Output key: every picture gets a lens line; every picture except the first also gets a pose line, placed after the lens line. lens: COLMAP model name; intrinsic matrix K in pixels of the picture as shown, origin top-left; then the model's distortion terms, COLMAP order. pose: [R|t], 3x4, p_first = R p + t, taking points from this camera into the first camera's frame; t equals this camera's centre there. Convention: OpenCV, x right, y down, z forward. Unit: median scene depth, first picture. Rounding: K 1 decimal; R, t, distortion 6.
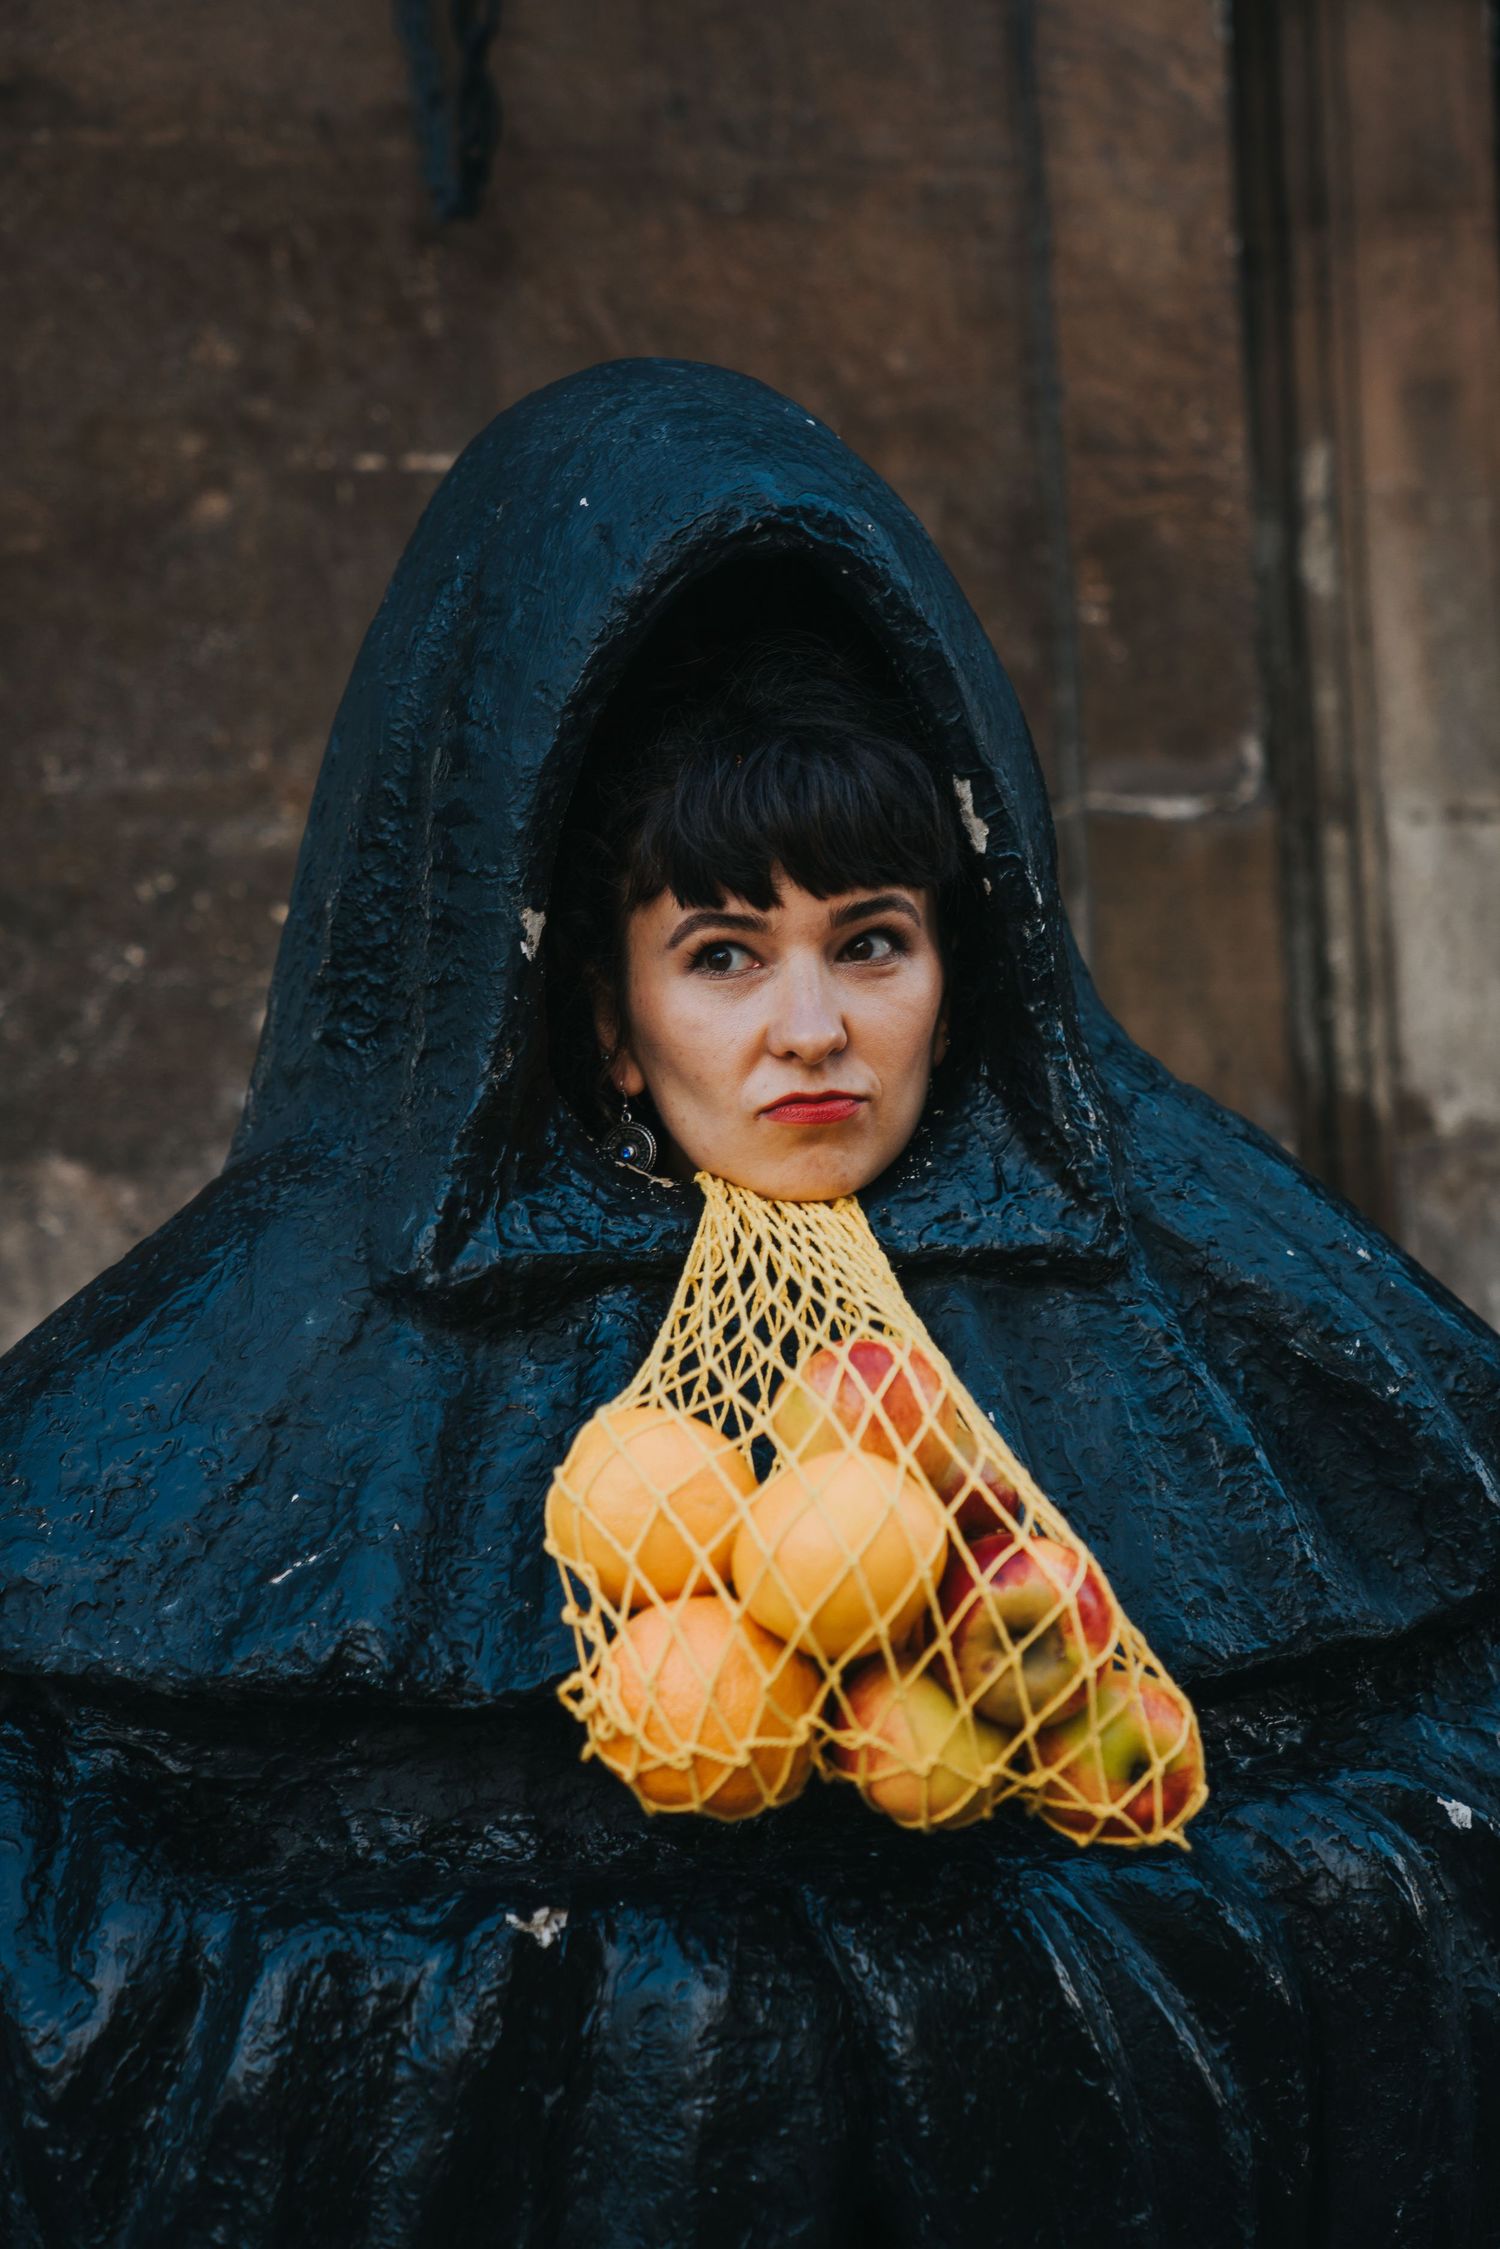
lens RADIAL K [[4587.3, 0, 690.8], [0, 4587.3, 1137.4], [0, 0, 1]] dist [0.339272, 0.462102]
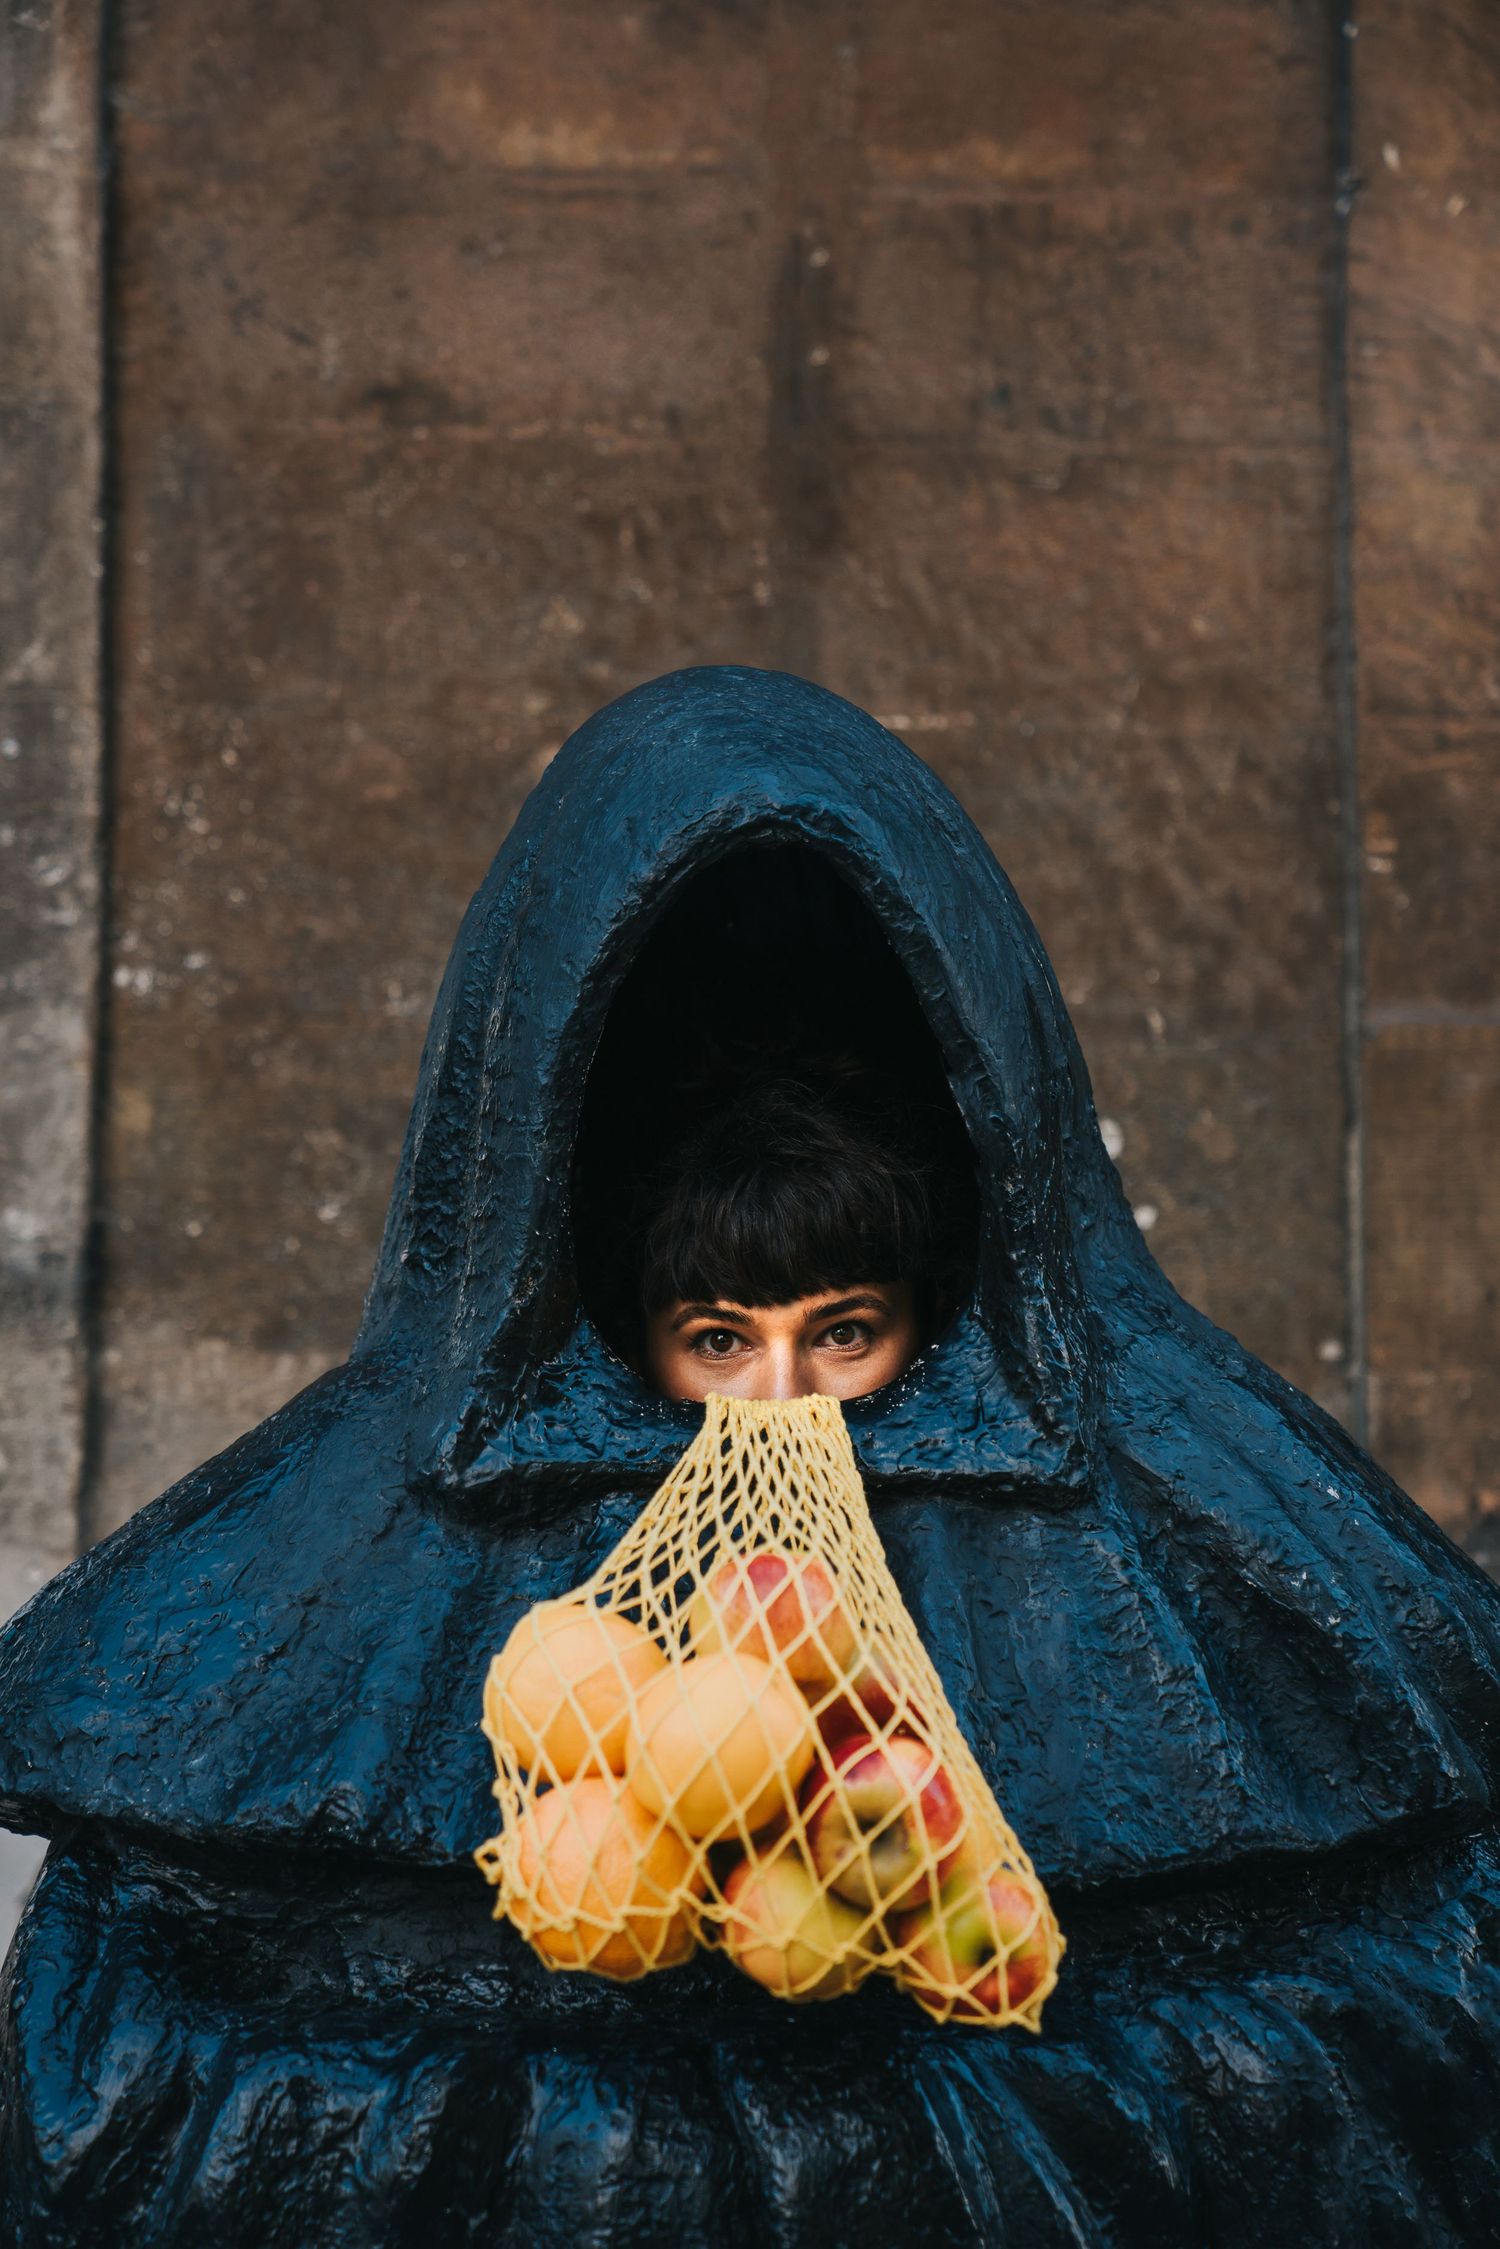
lens RADIAL K [[4587.3, 0, 690.8], [0, 4587.3, 1137.4], [0, 0, 1]] dist [0.339272, 0.462102]
pose [[0.982248, 0.028366, -0.185429, 0.207952], [-0.034761, 0.998904, -0.031330, -0.019864], [0.184338, 0.037219, 0.982158, -0.101439]]
